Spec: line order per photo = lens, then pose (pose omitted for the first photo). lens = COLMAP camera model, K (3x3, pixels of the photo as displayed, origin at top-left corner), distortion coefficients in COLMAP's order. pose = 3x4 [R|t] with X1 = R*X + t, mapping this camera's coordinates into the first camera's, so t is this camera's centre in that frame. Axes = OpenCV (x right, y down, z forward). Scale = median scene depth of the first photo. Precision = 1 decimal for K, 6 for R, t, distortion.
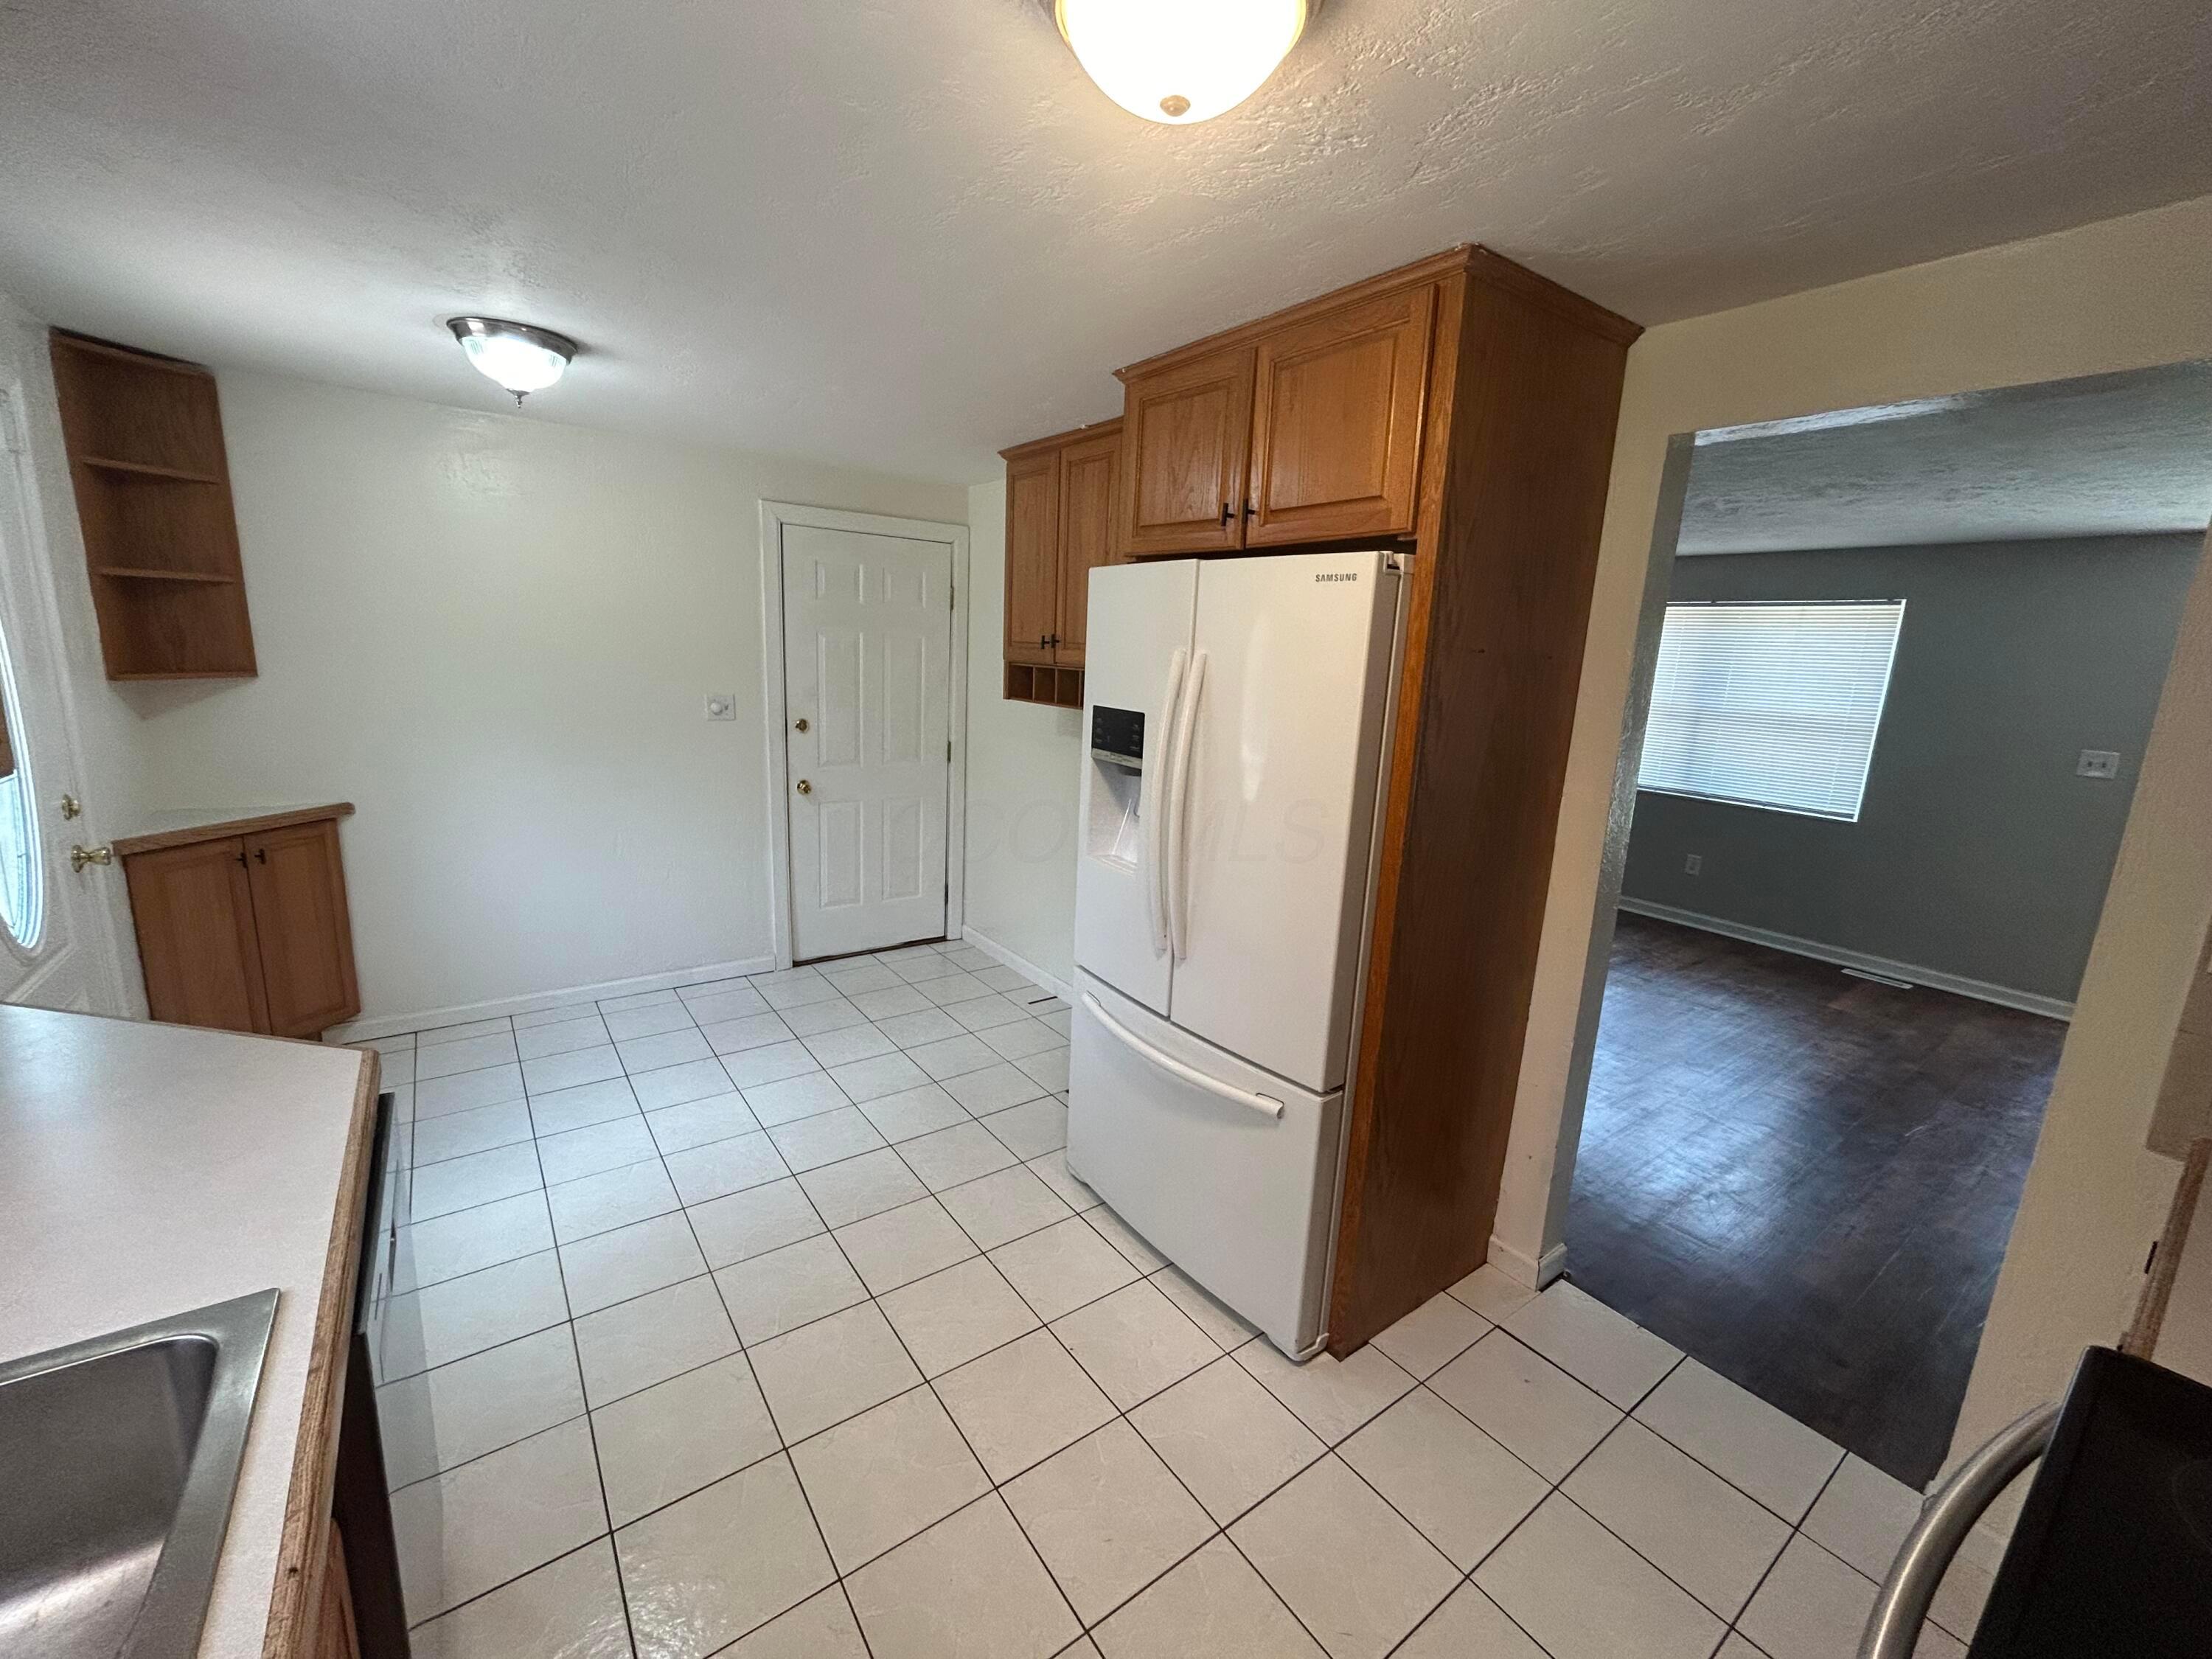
lens RADIAL K [[894.7, 0, 1100.0], [0, 894.7, 827.1], [0, 0, 1]] dist [-0.003648, 0.002382]
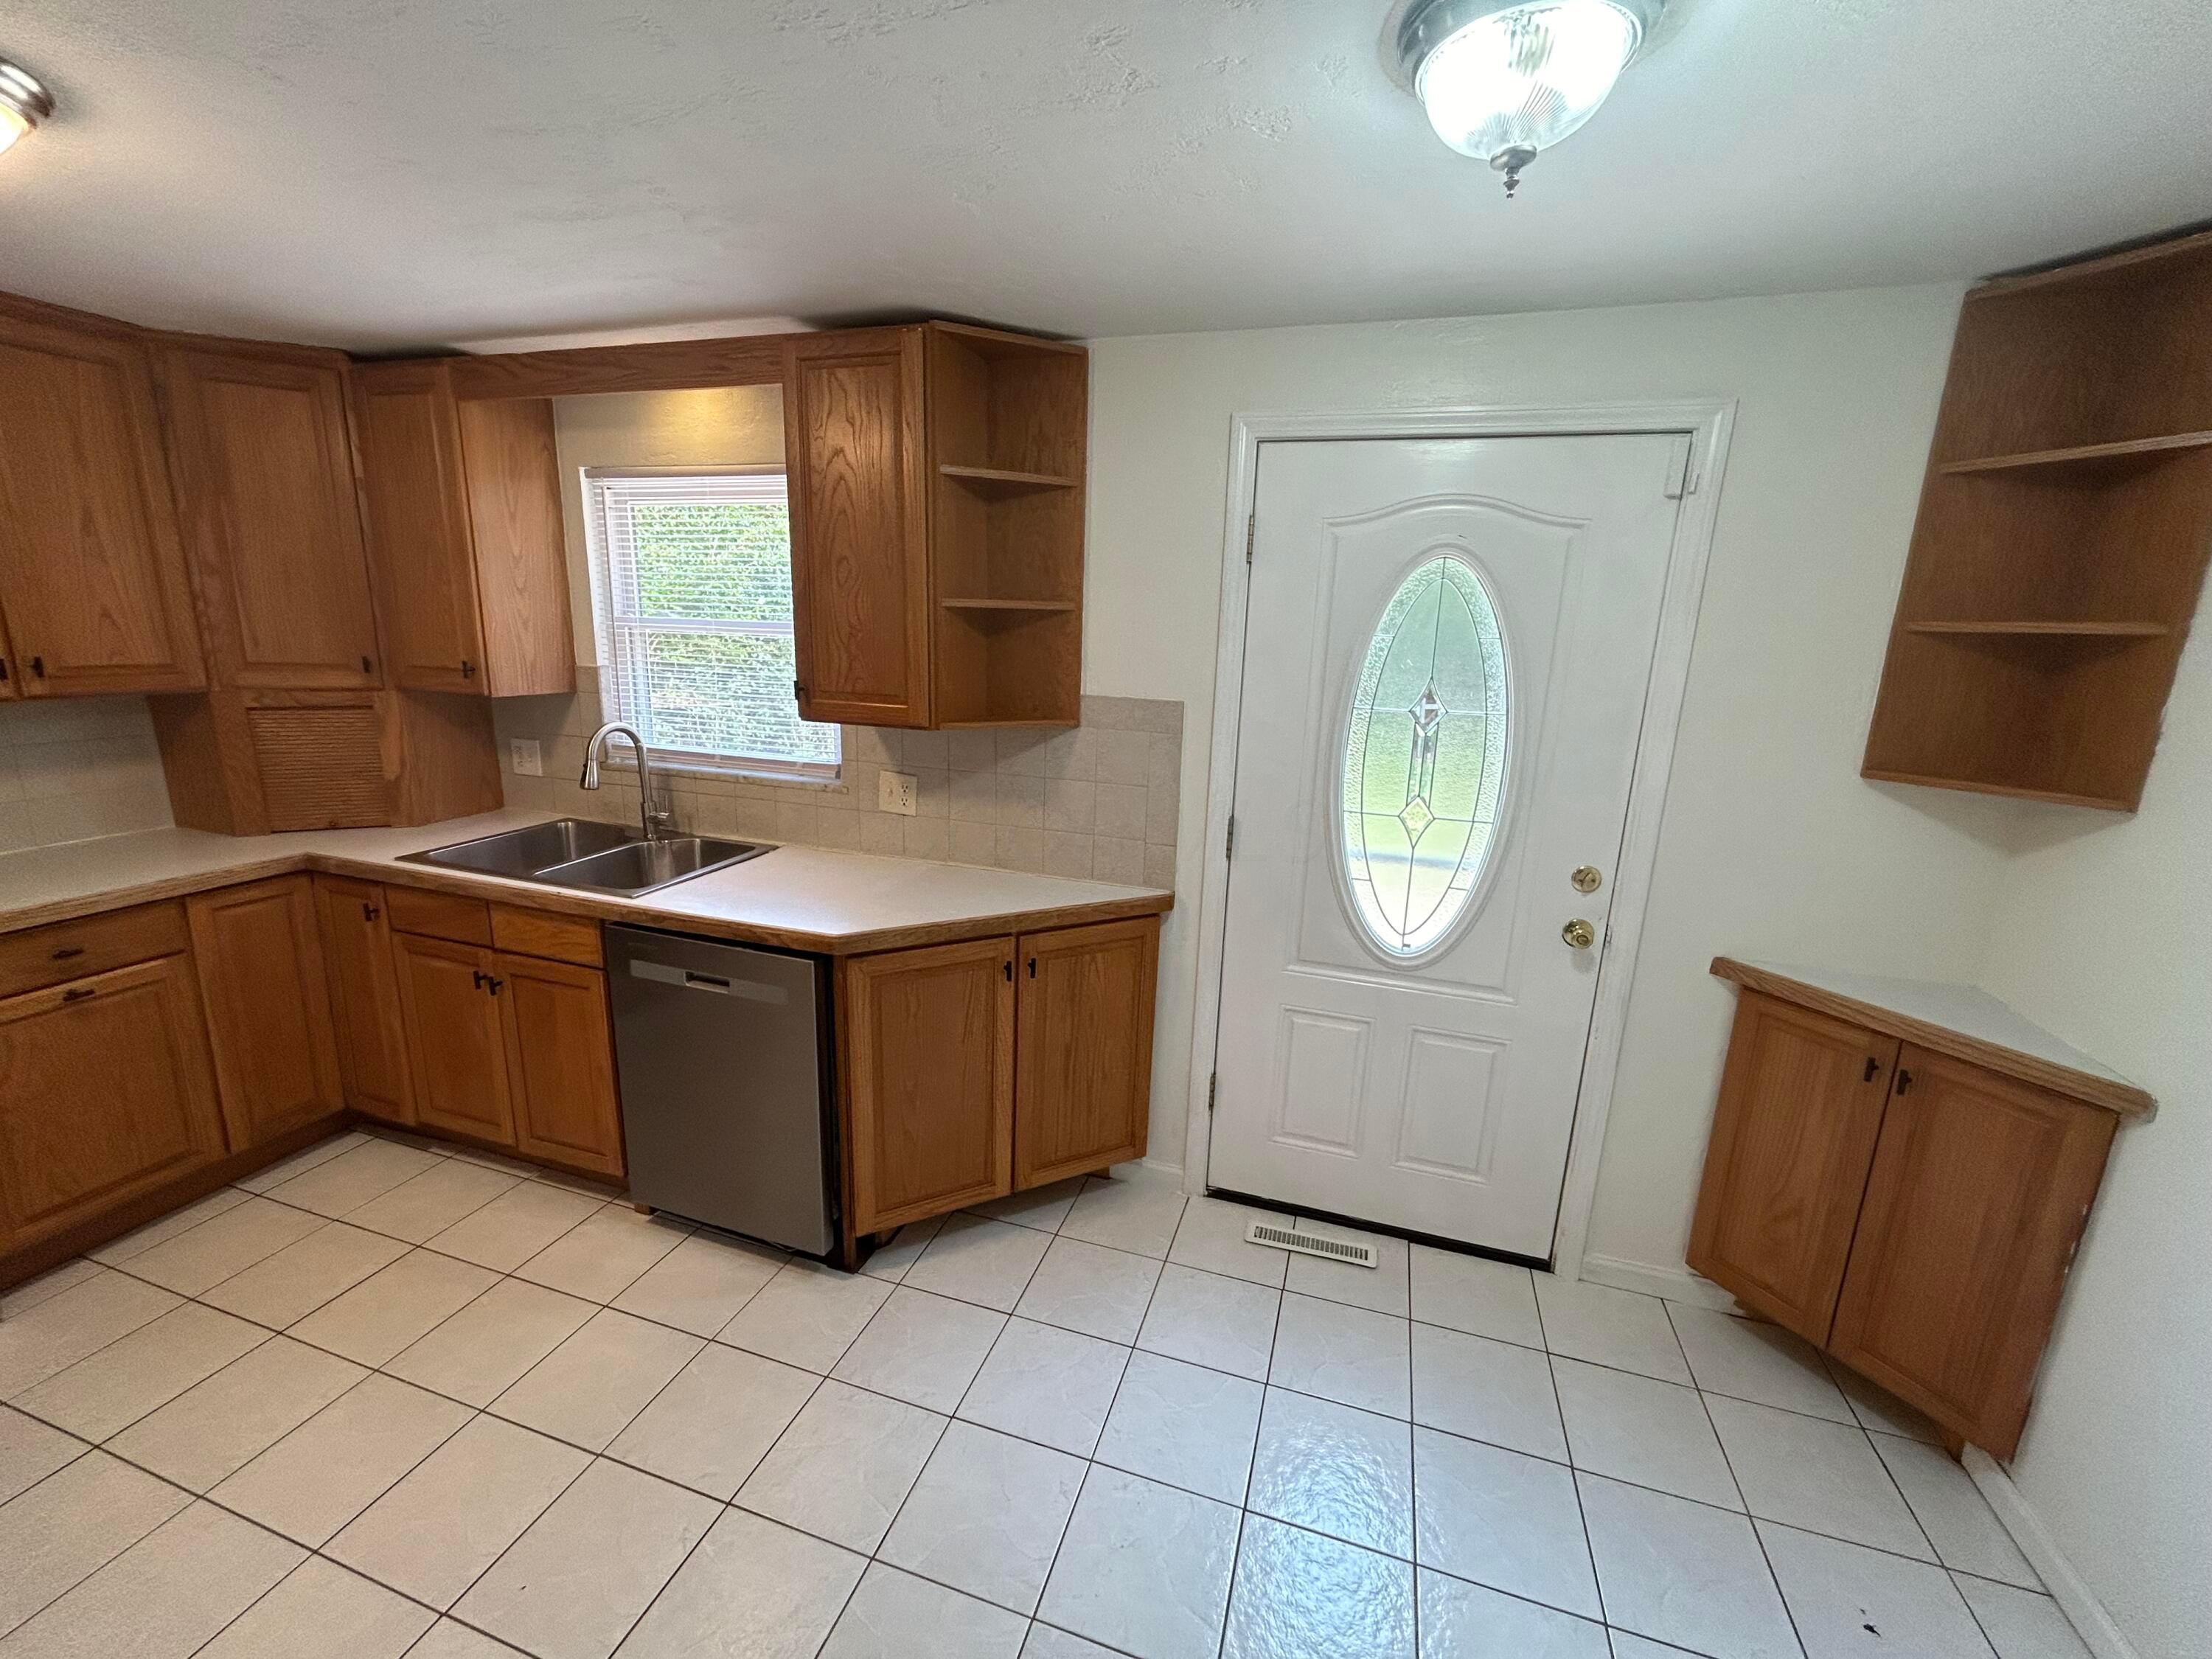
lens RADIAL K [[894.7, 0, 1101.8], [0, 894.7, 832.1], [0, 0, 1]] dist [-0.003648, 0.002382]
pose [[-0.807714, 0.061451, -0.586363, -0.170758], [-0.185873, 0.917293, 0.352172, -0.246367], [0.559508, 0.393444, -0.729488, 1.122962]]
